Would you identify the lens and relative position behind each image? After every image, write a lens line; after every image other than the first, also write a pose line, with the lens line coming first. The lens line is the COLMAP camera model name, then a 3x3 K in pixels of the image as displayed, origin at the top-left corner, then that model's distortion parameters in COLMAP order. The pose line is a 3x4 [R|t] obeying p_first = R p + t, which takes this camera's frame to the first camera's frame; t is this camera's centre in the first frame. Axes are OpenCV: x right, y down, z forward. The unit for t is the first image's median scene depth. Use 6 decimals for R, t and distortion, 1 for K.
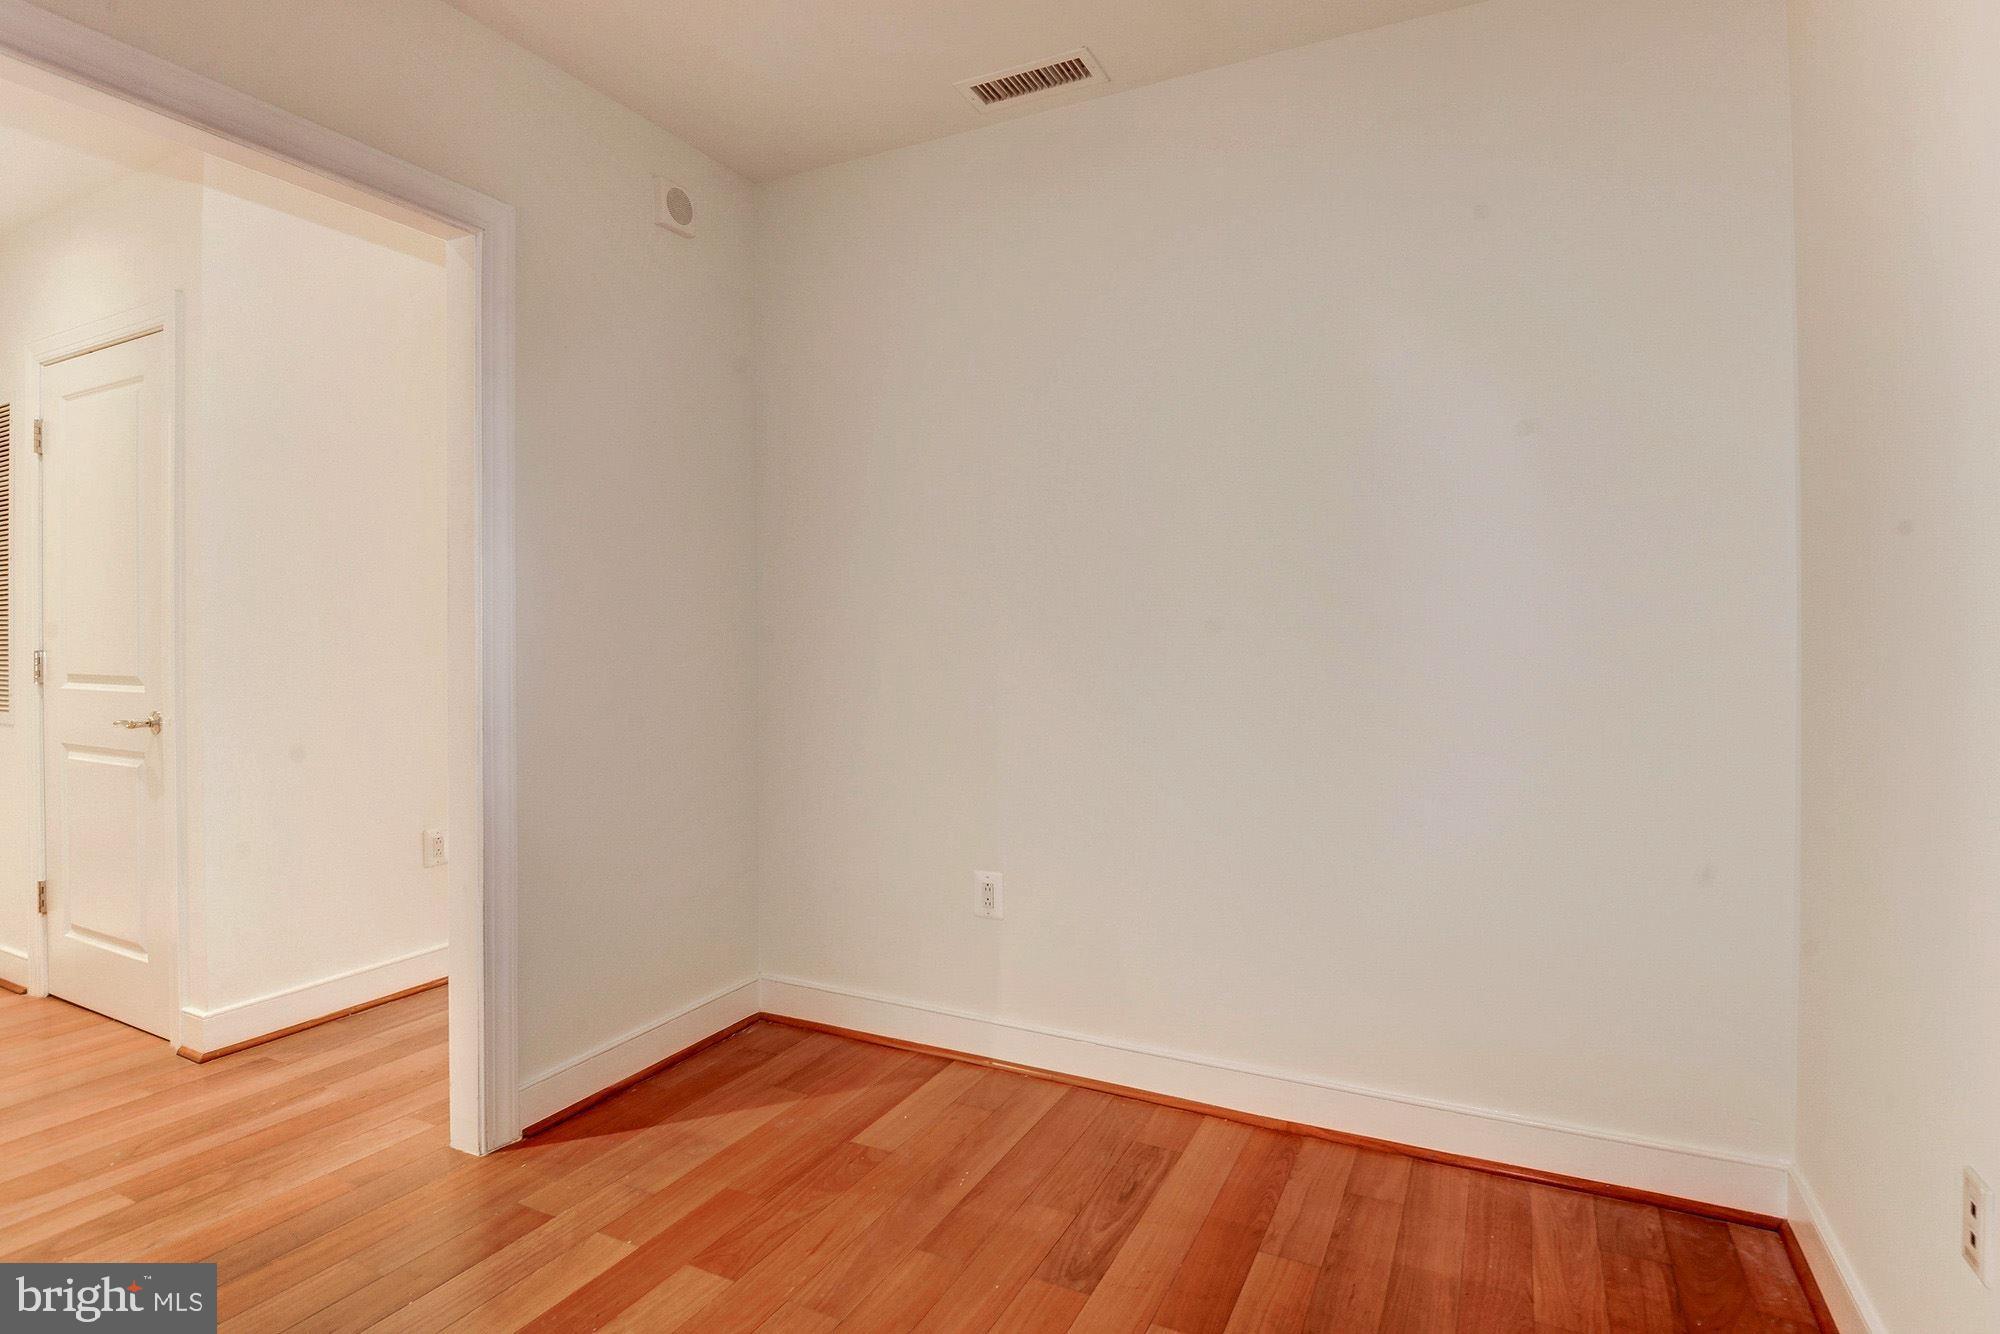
lens RADIAL K [[992.8, 0, 1002.5], [0, 992.8, 633.8], [0, 0, 1]] dist [0.000101, -0.014628]
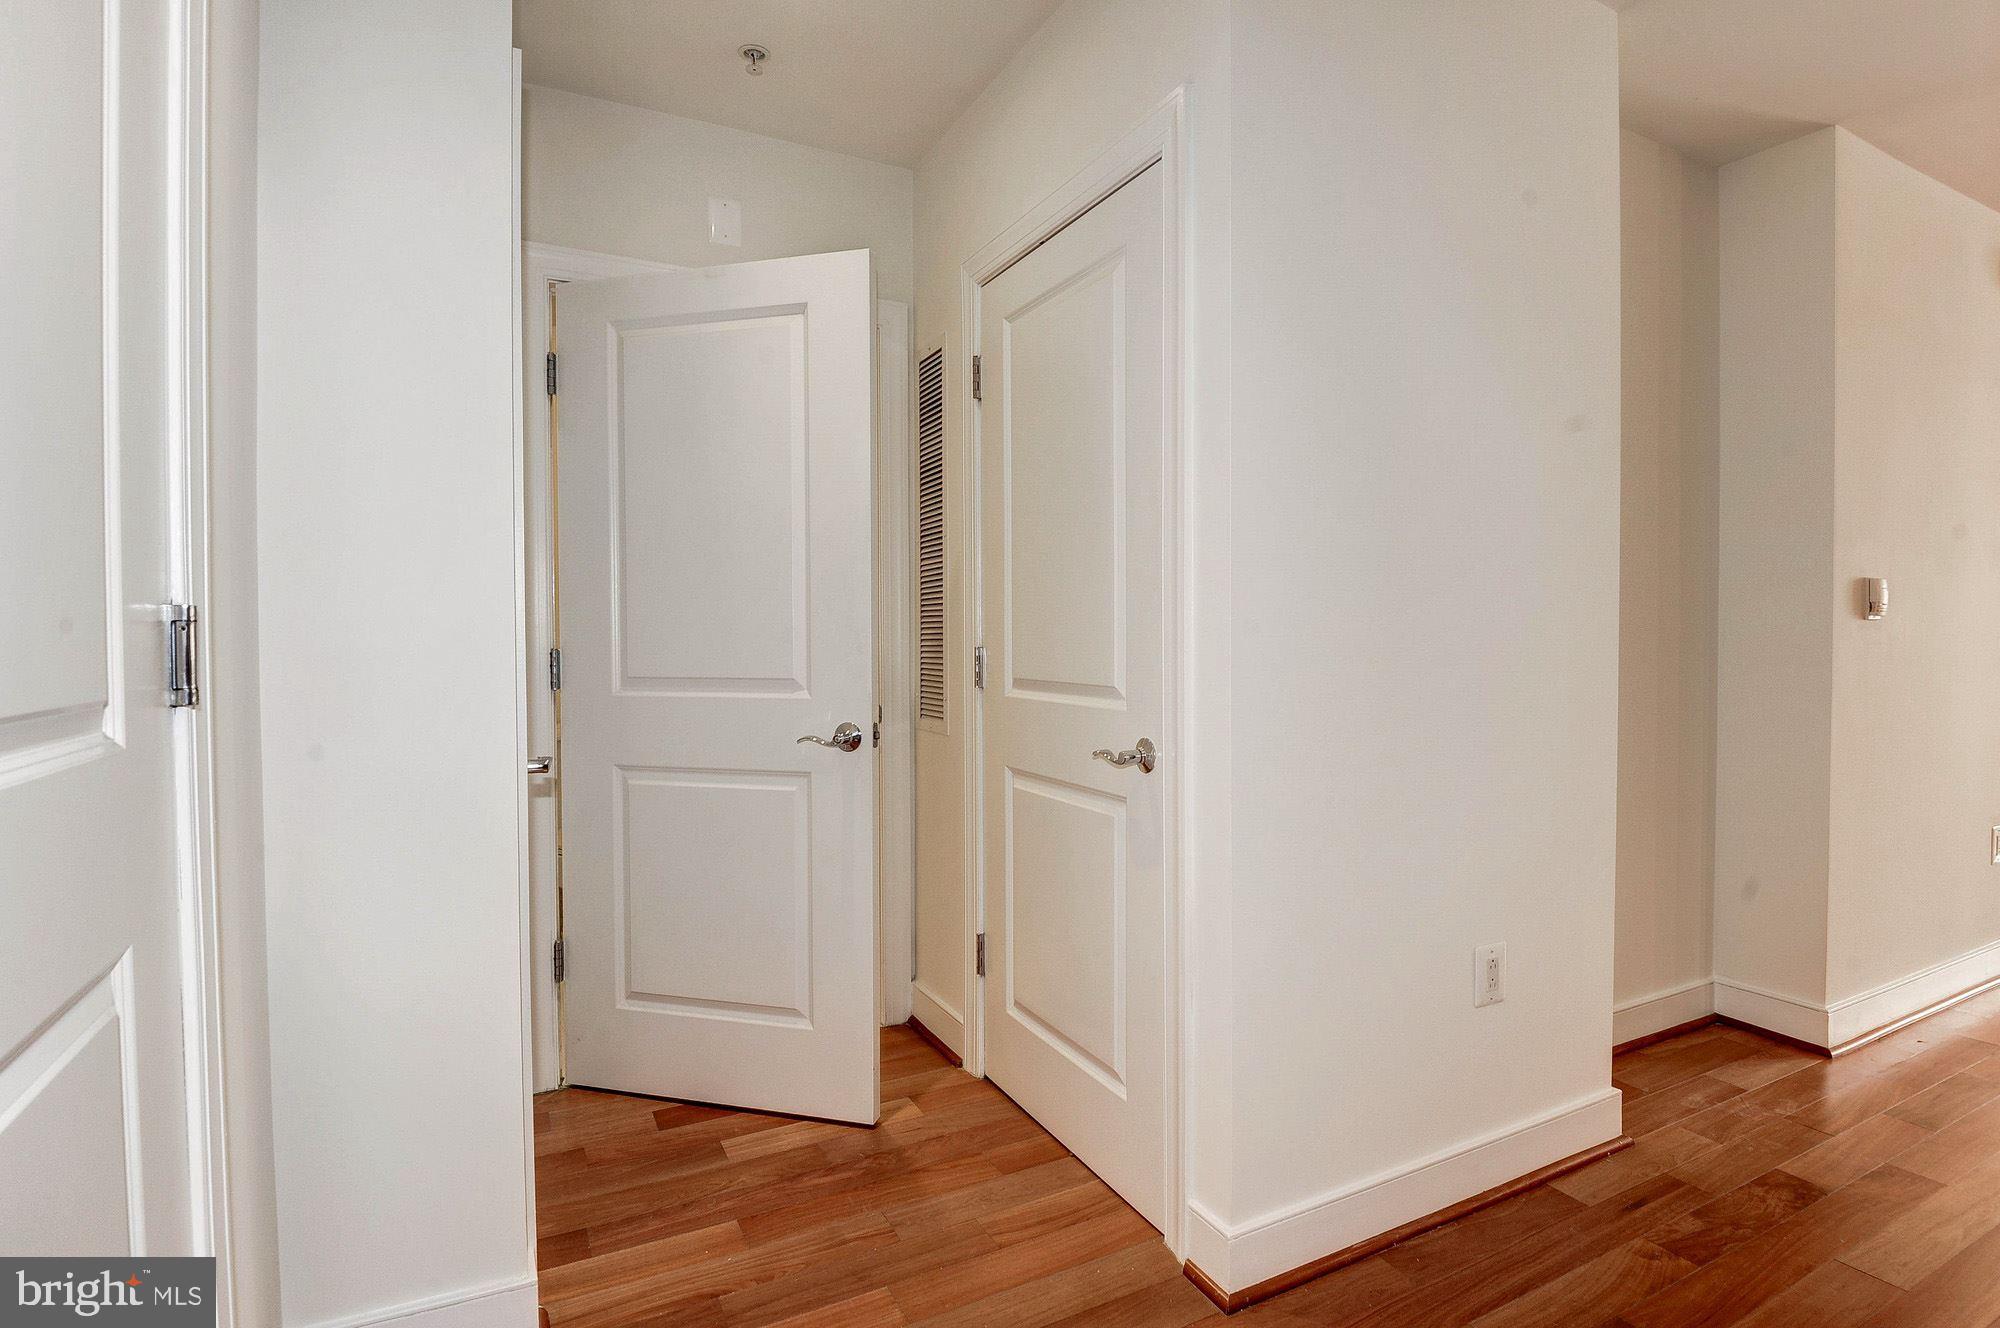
lens RADIAL K [[992.8, 0, 1002.5], [0, 992.8, 630.8], [0, 0, 1]] dist [0.000101, -0.014628]
pose [[0.805561, 0.001373, -0.592511, -0.513458], [0.005419, 0.999938, 0.009684, -0.004075], [0.592488, -0.011012, 0.805504, 0.377729]]
